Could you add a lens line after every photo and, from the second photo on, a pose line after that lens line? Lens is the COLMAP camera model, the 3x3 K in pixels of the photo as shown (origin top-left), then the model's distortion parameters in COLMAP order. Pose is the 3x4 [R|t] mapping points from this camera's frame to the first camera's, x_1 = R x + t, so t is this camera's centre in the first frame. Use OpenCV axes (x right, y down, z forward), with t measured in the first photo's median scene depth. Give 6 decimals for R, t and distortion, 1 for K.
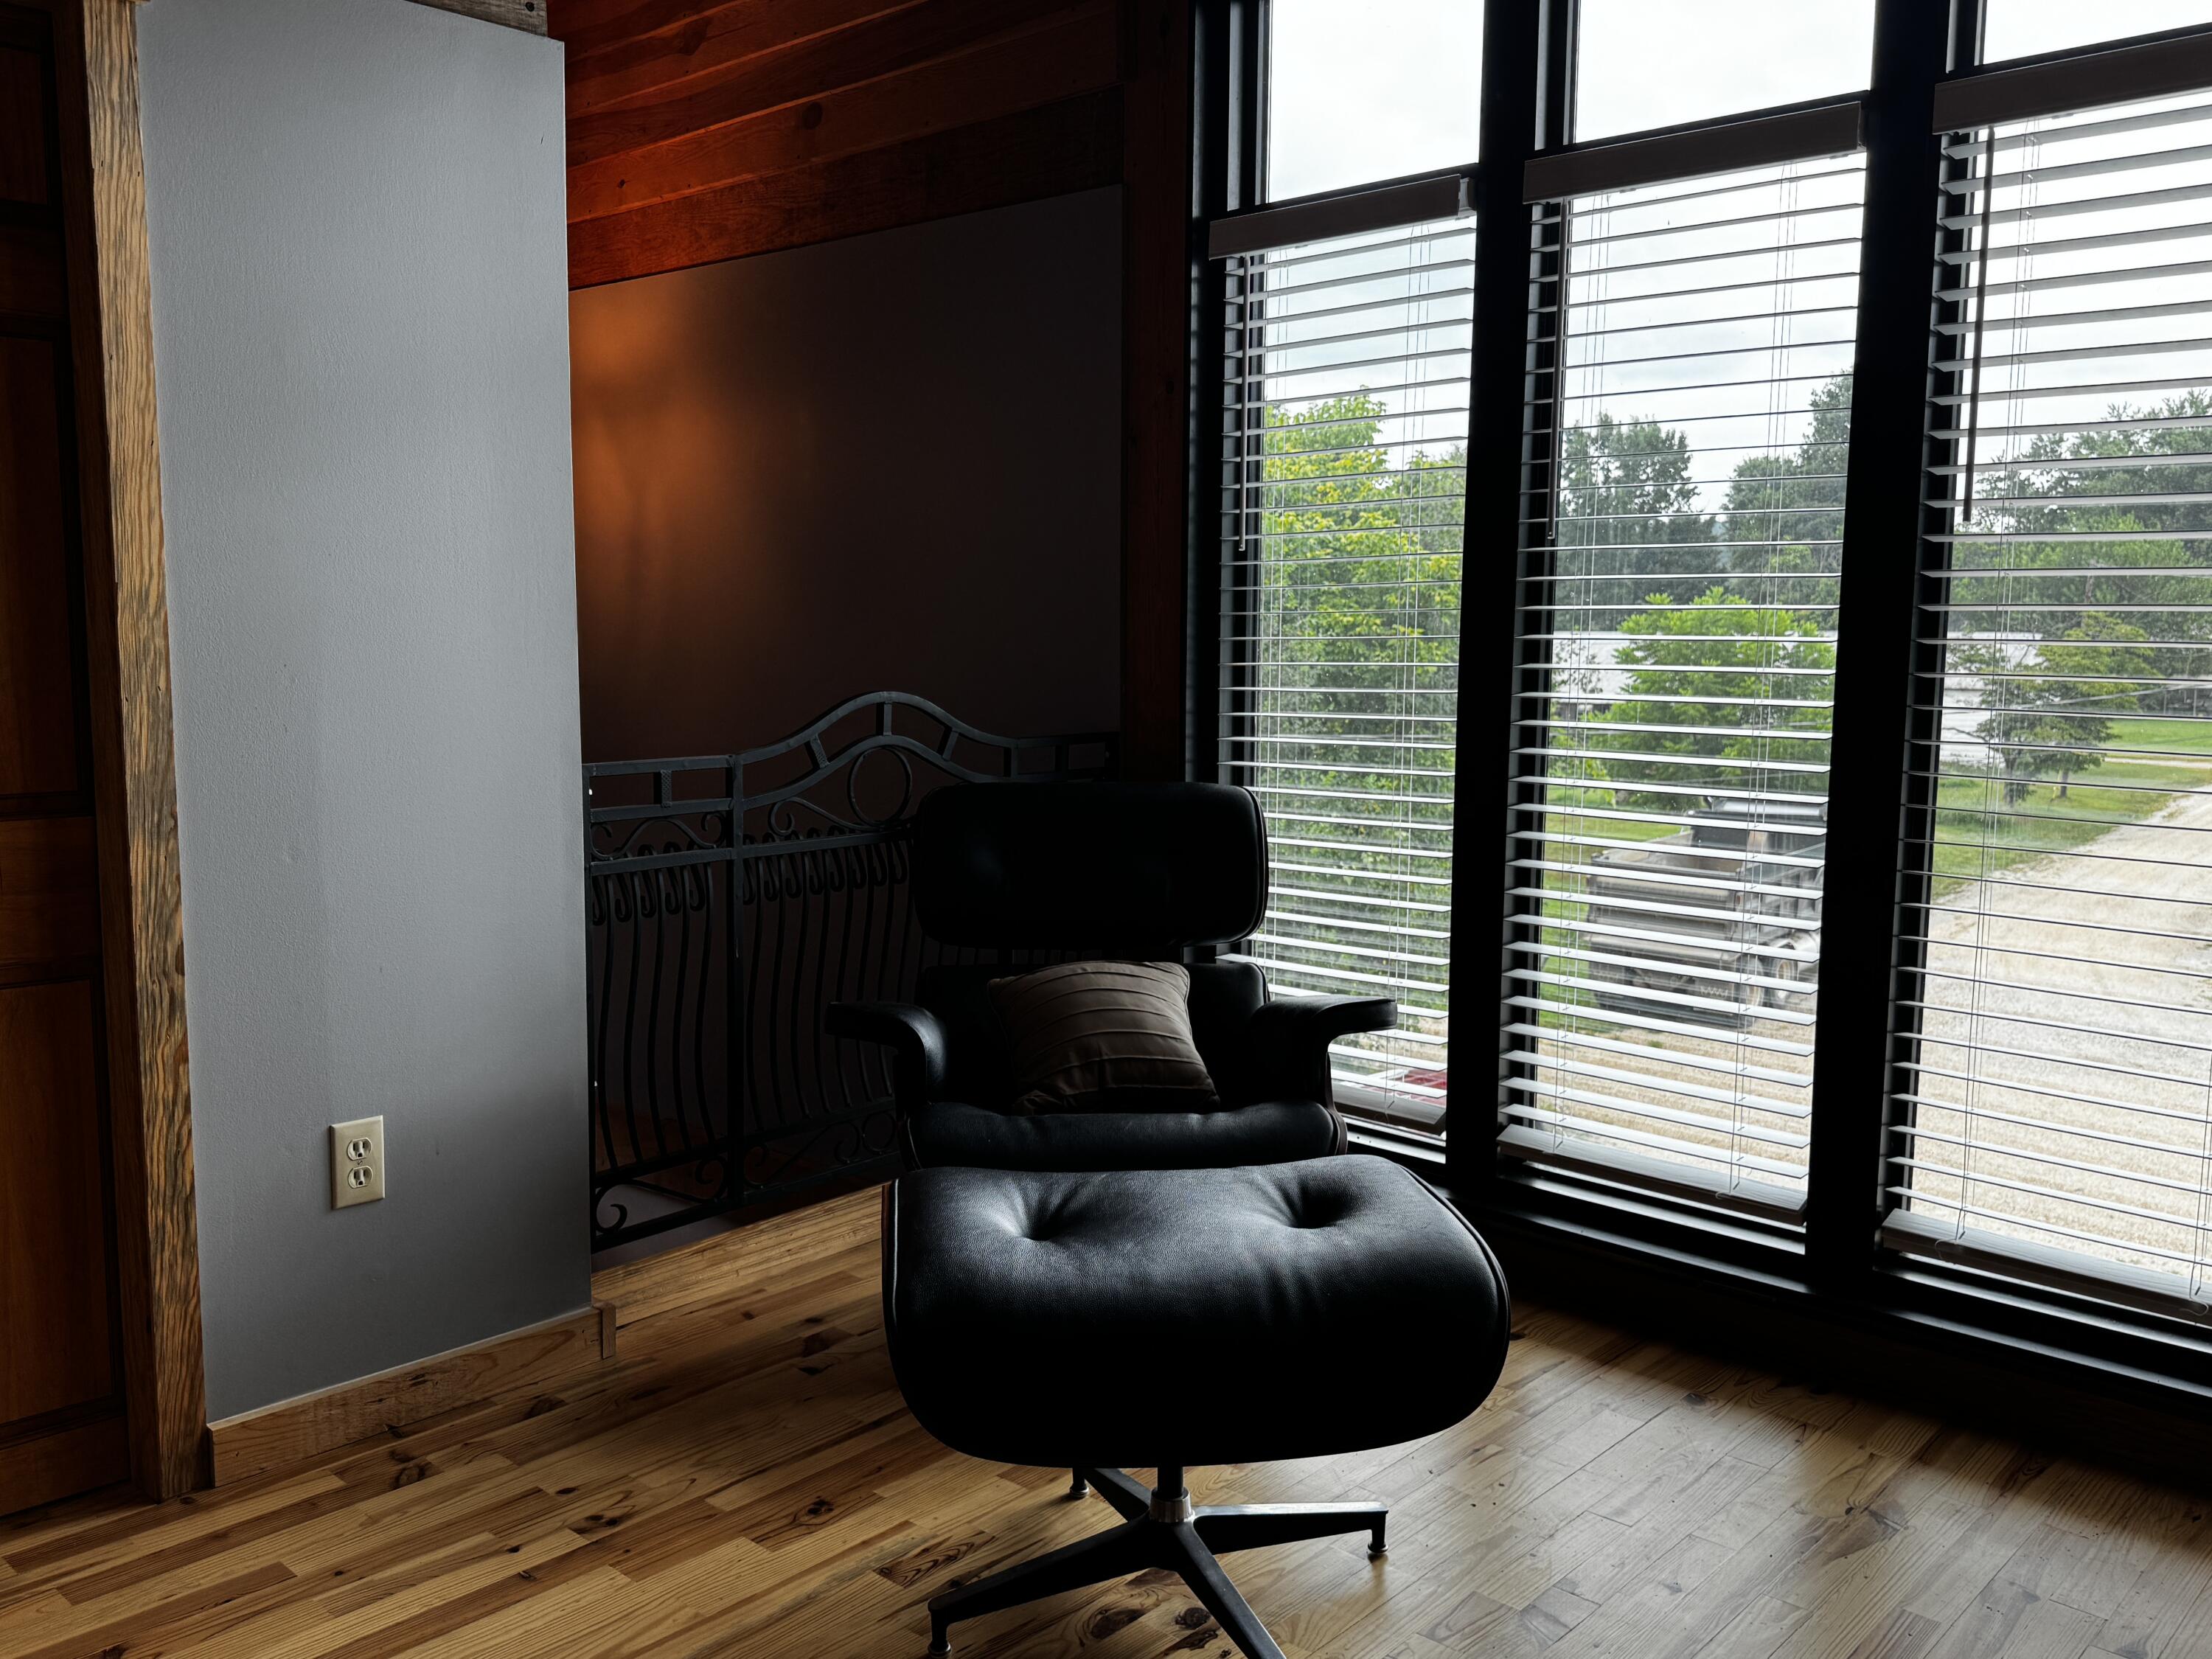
lens RADIAL K [[1807.1, 0, 1097.5], [0, 1807.1, 816.2], [0, 0, 1]] dist [-0.006757, -0.003799]
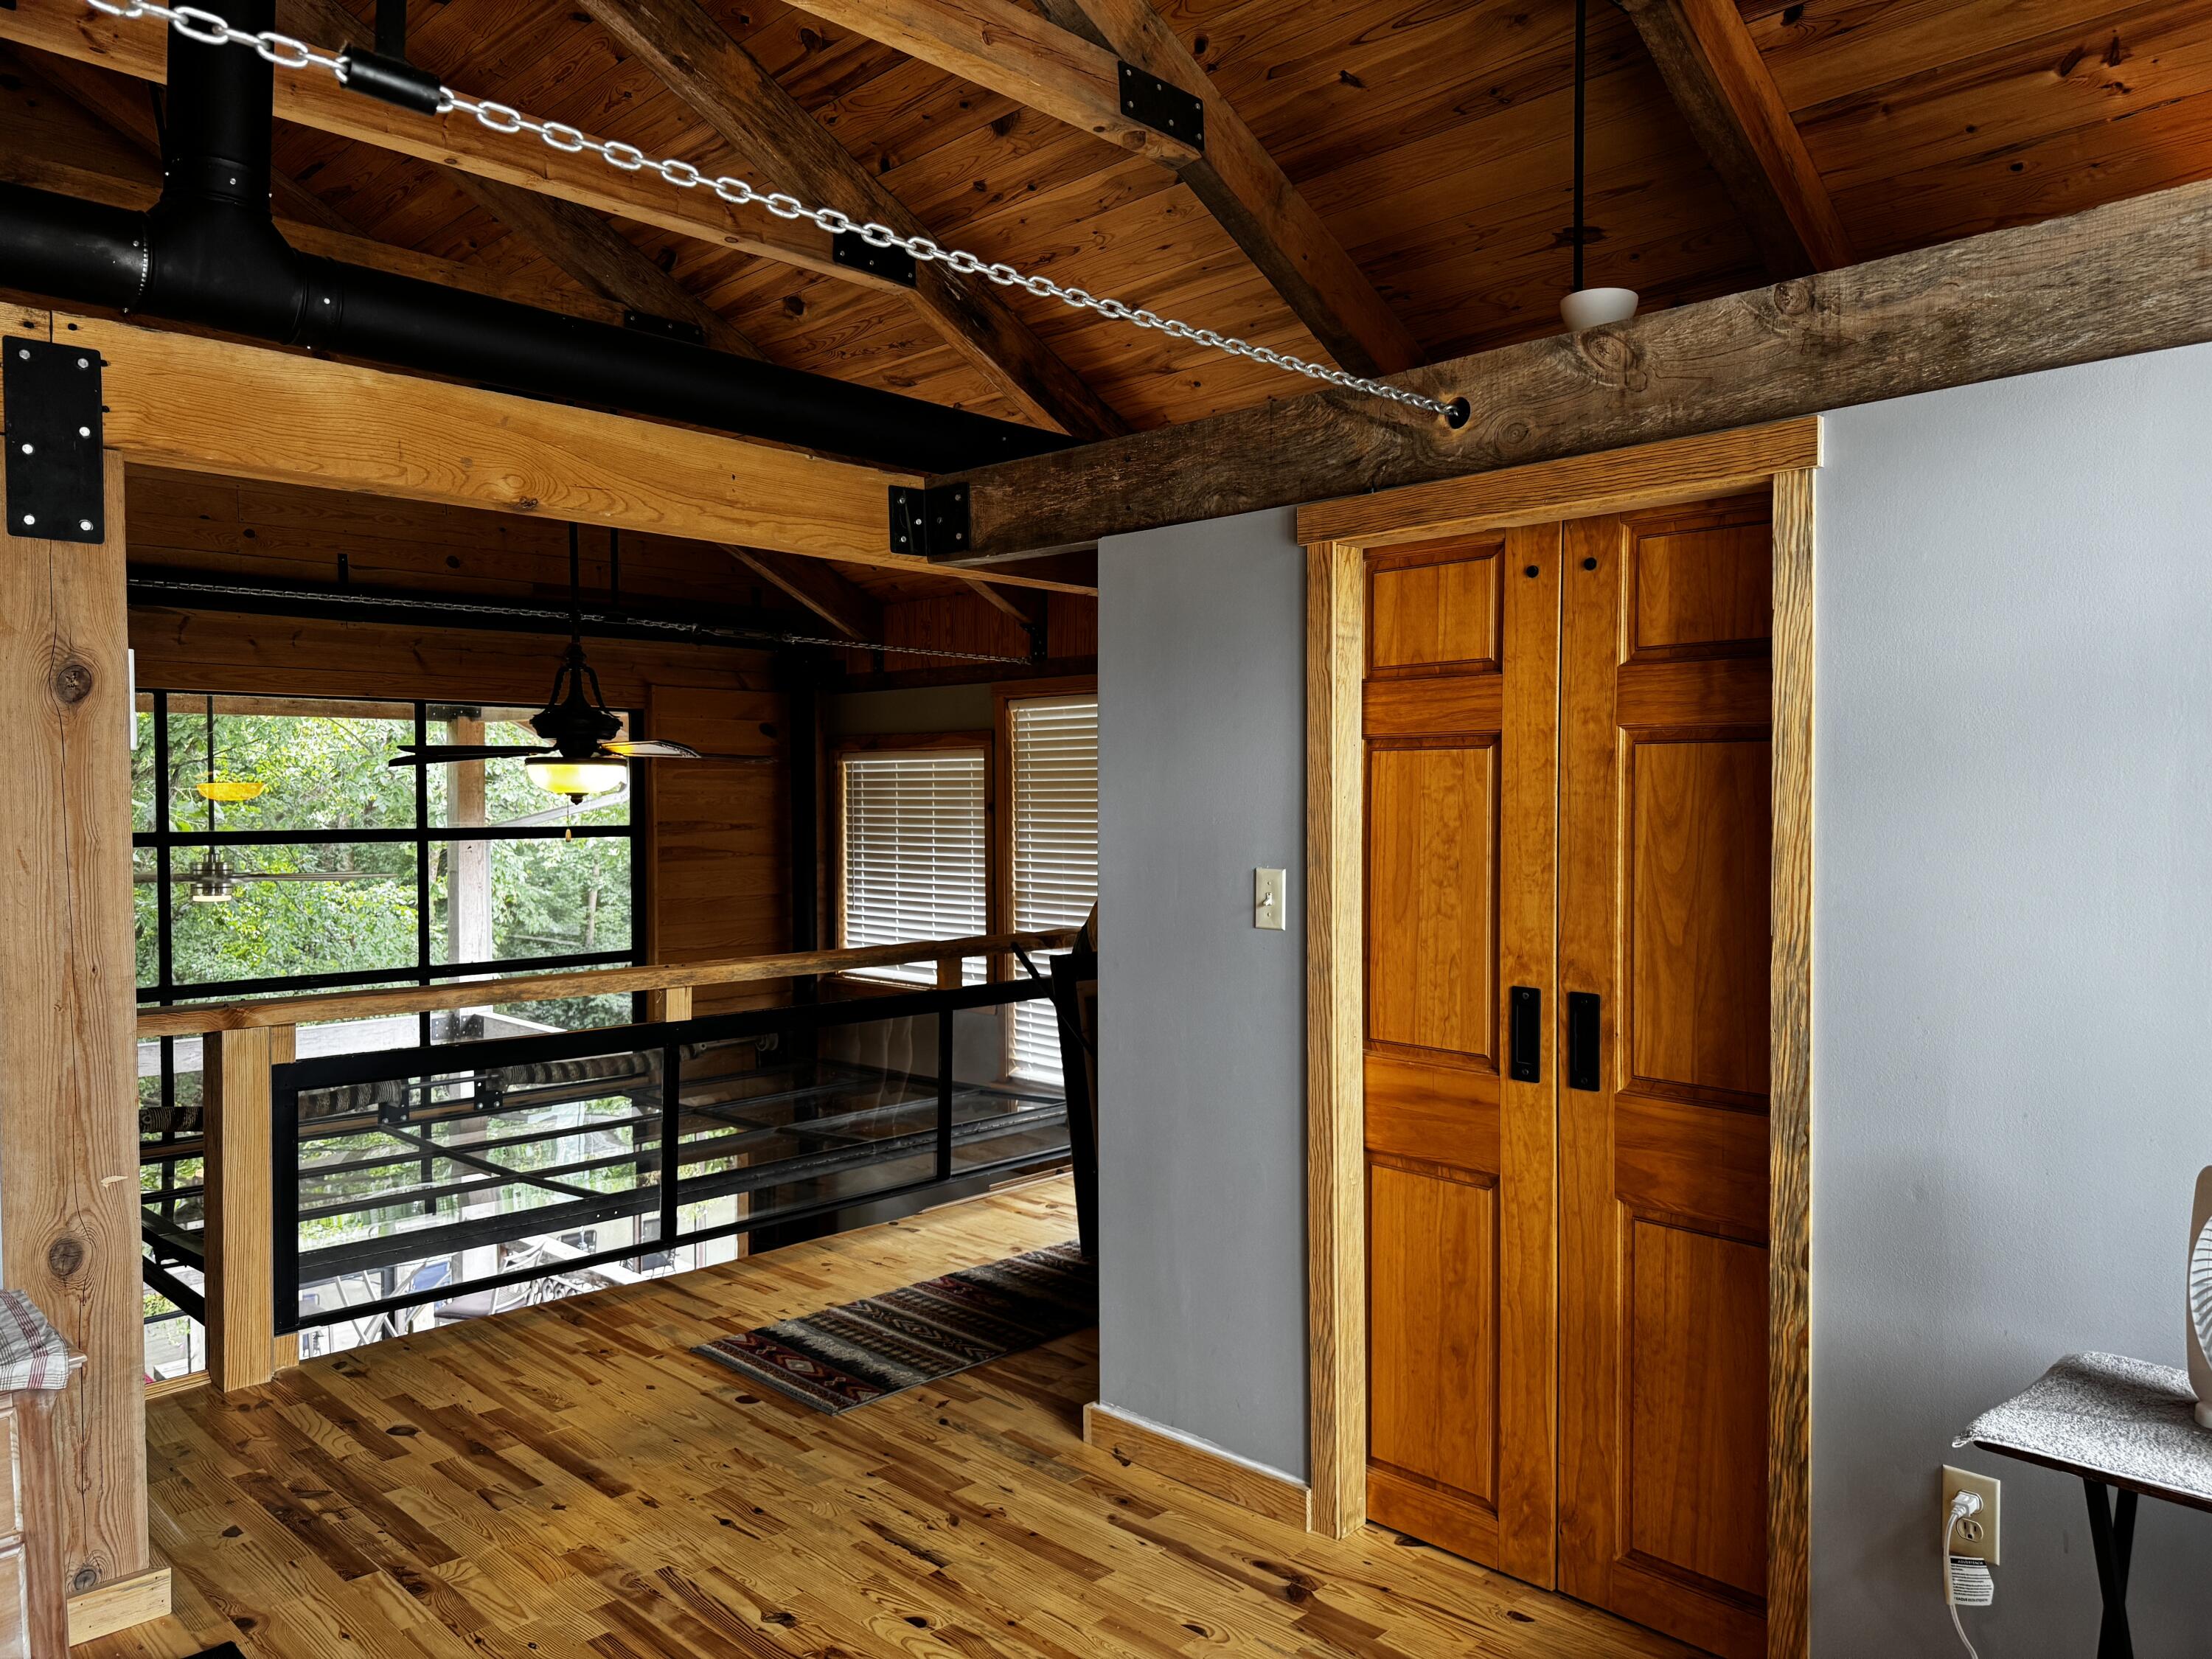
lens RADIAL K [[1555.9, 0, 1102.5], [0, 1555.9, 837.2], [0, 0, 1]] dist [0.066723, -0.066497]
pose [[-0.038810, 0.020844, -0.999029, 0.468930], [-0.108681, 0.993763, 0.024957, -0.149693], [0.993319, 0.109544, -0.036303, 0.497068]]
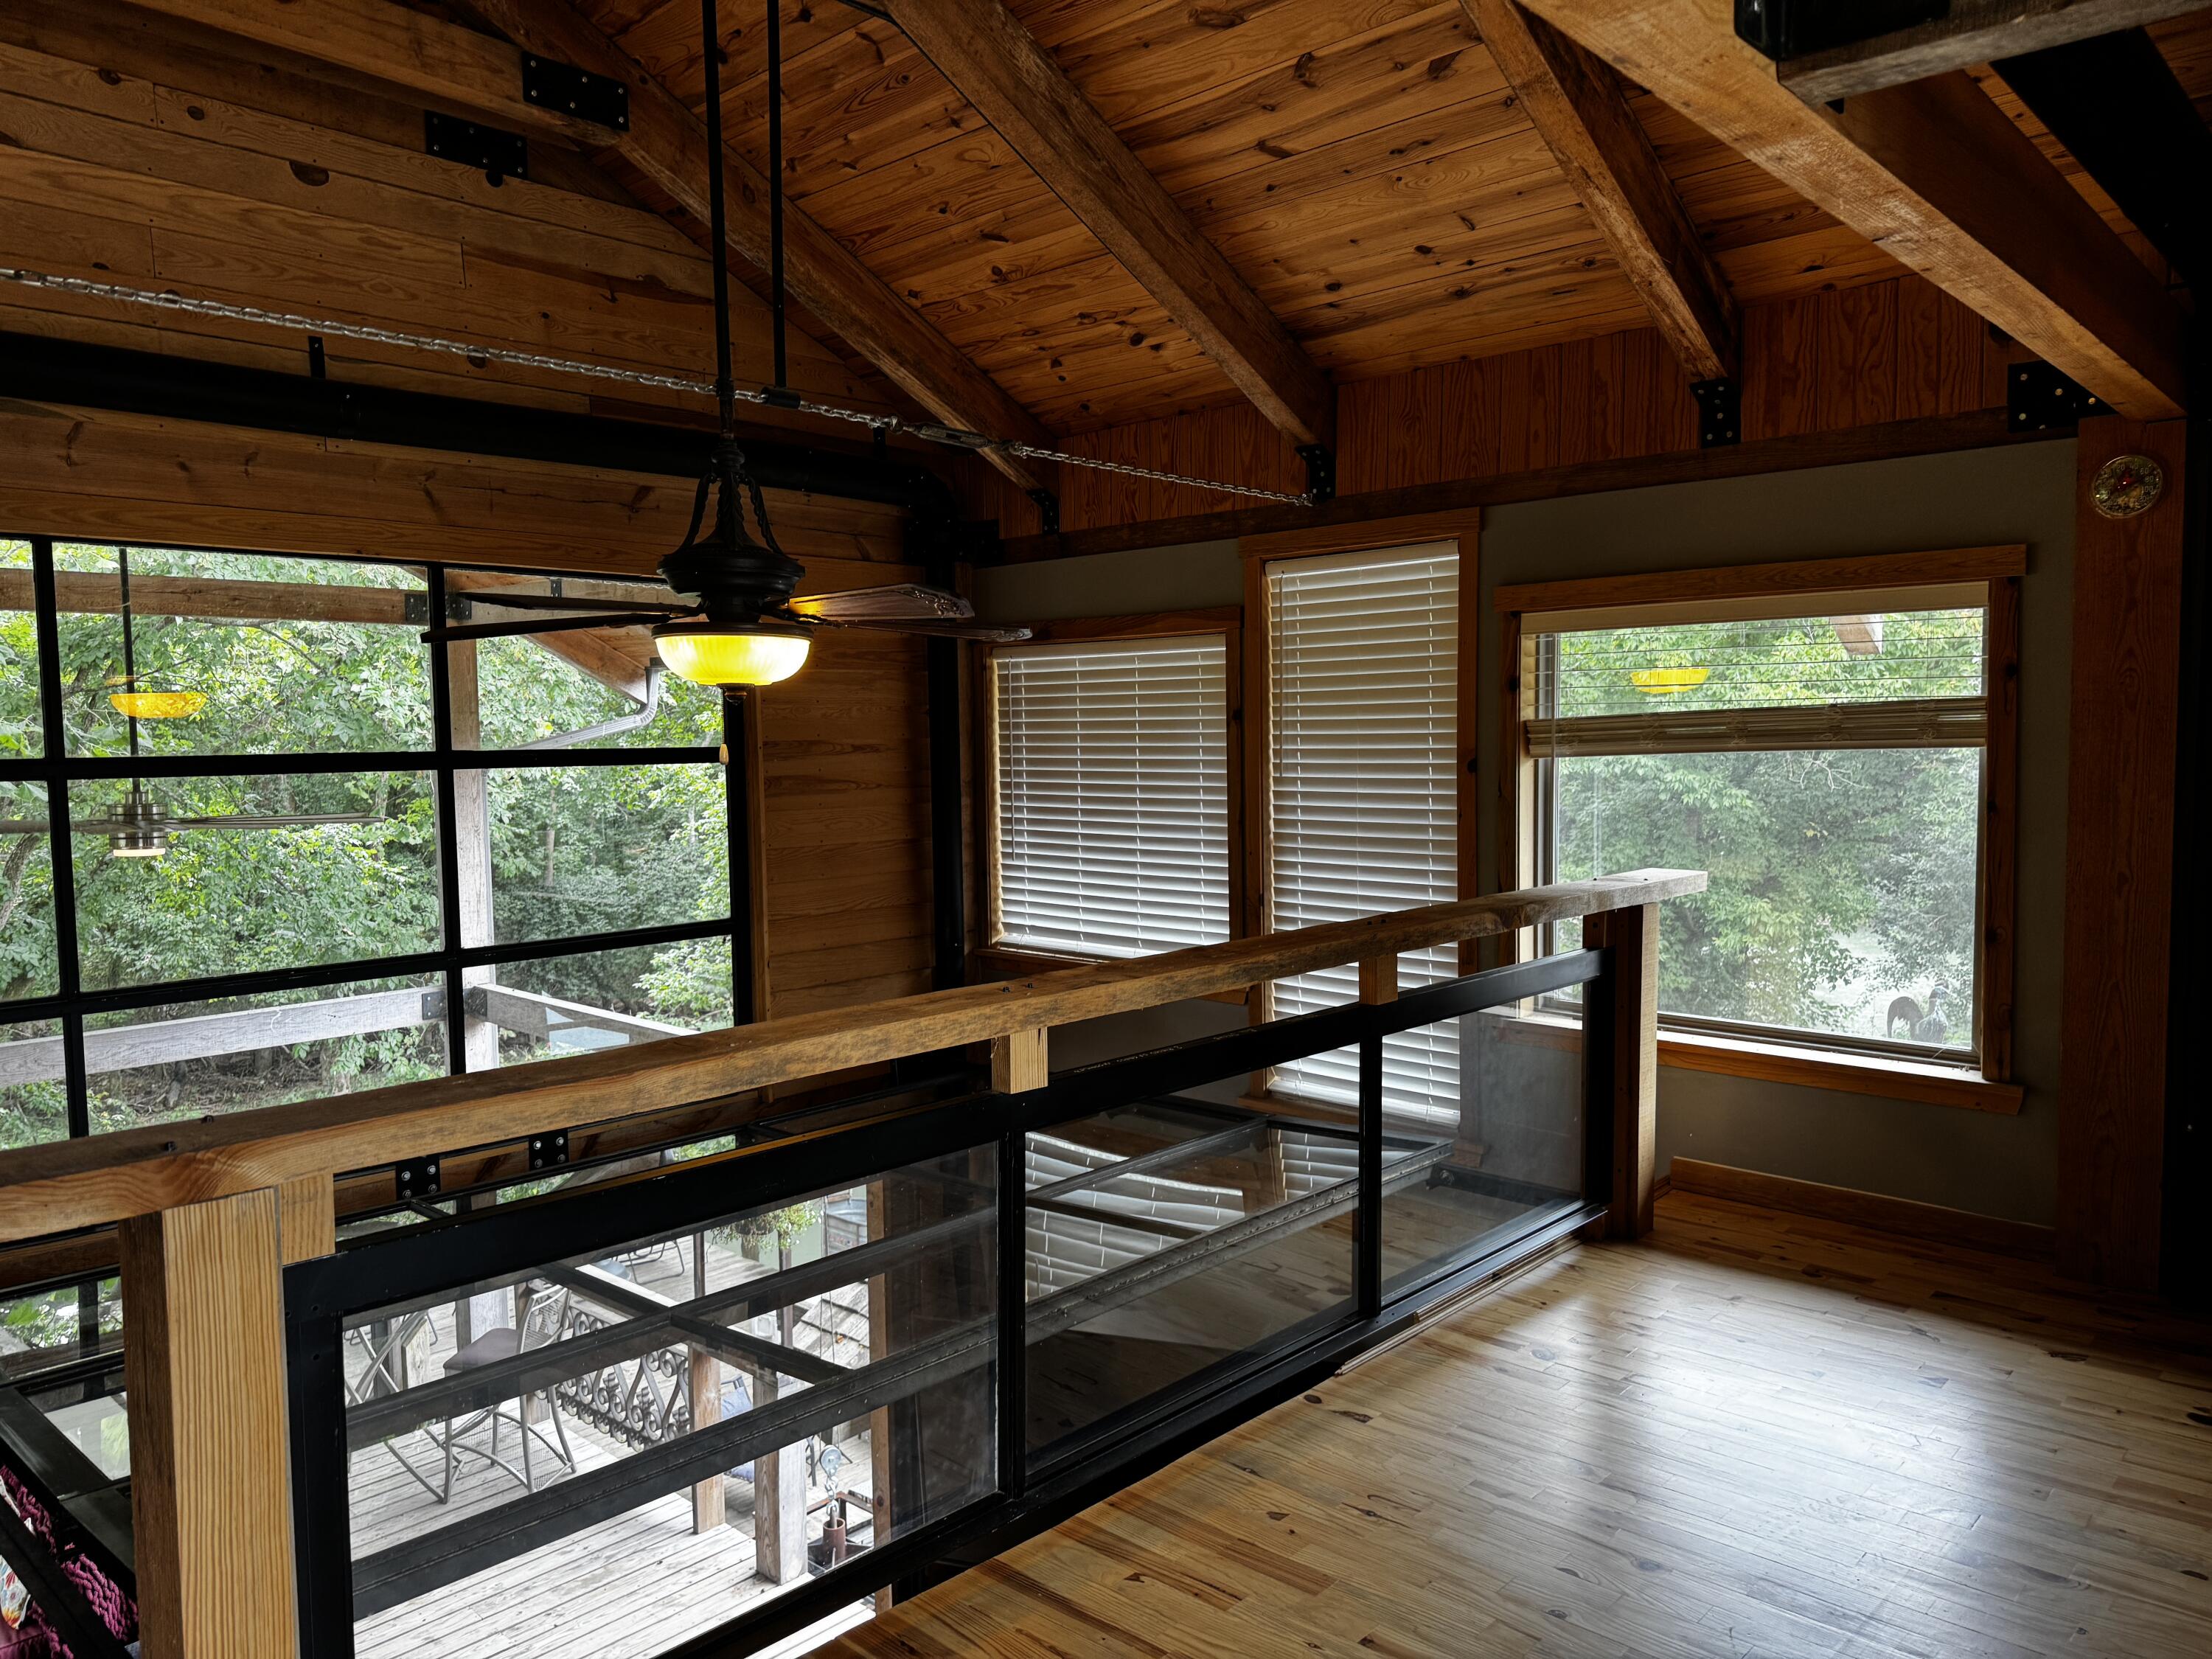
lens RADIAL K [[1555.9, 0, 1099.3], [0, 1555.9, 844.2], [0, 0, 1]] dist [0.066723, -0.066497]
pose [[-0.007098, 0.068919, -0.997597, -0.364343], [-0.098540, 0.992718, 0.069283, -0.062826], [0.995108, 0.098795, -0.000255, -0.003051]]
